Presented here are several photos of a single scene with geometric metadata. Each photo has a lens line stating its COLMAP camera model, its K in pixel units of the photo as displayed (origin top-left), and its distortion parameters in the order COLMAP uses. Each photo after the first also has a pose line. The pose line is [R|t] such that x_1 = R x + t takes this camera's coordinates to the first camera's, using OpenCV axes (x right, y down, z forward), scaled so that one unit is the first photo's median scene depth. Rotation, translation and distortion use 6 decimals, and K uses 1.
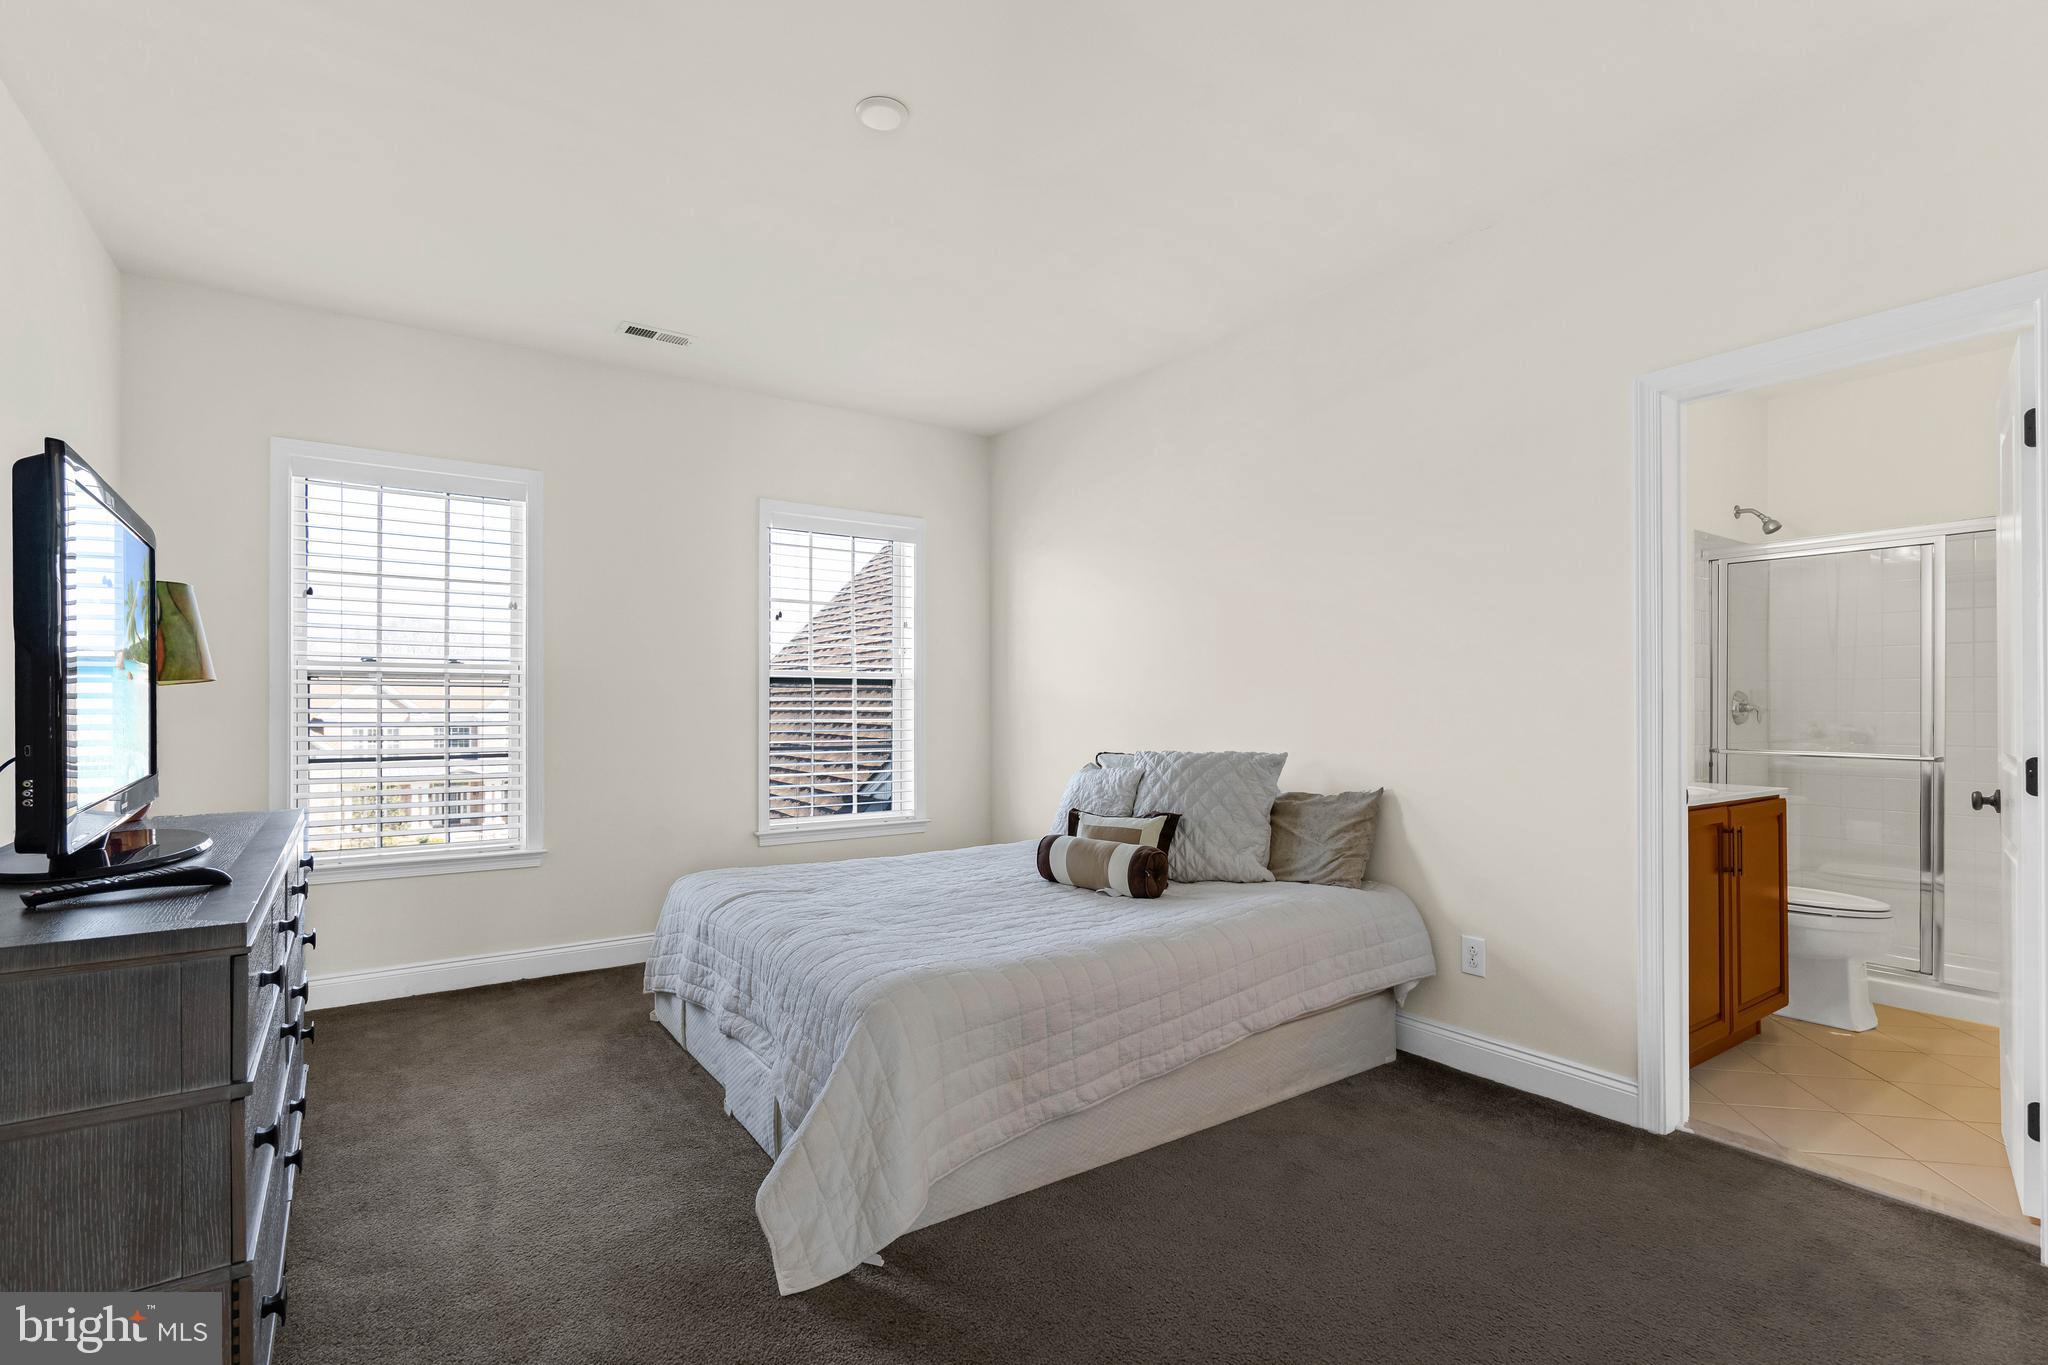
lens RADIAL K [[935.4, 0, 1024.0], [0, 935.4, 682.5], [0, 0, 1]] dist [-0.014774, -0.000641]
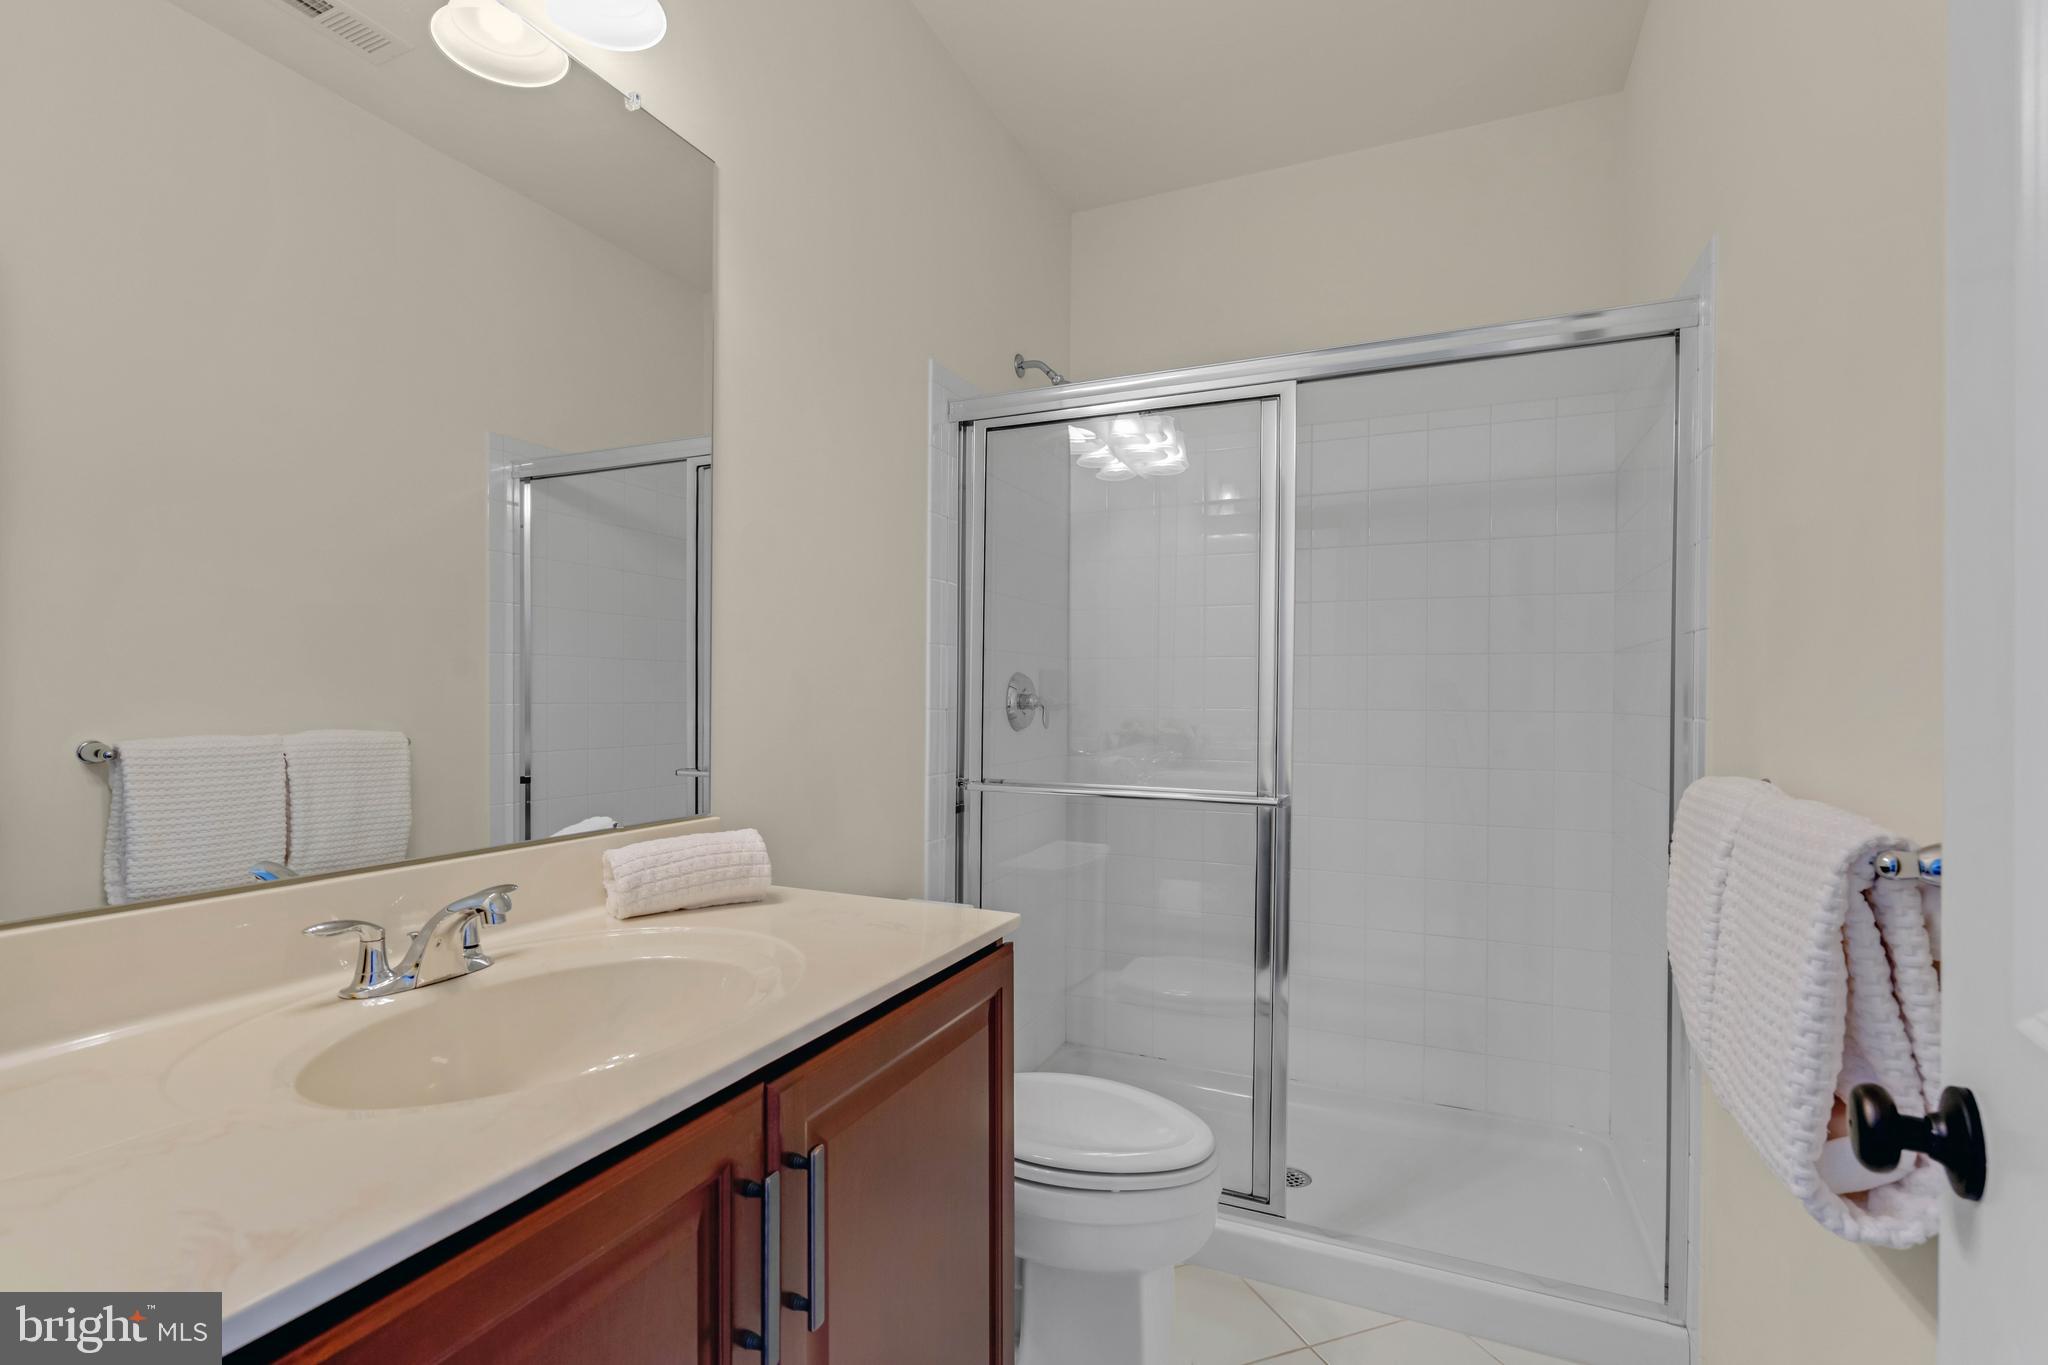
lens RADIAL K [[935.4, 0, 1024.0], [0, 935.4, 682.5], [0, 0, 1]] dist [-0.014774, -0.000641]
pose [[0.867994, -0.002257, 0.496569, 0.522460], [-0.001980, 0.999966, 0.008006, 0.011523], [-0.496571, -0.007932, 0.867960, 0.530937]]
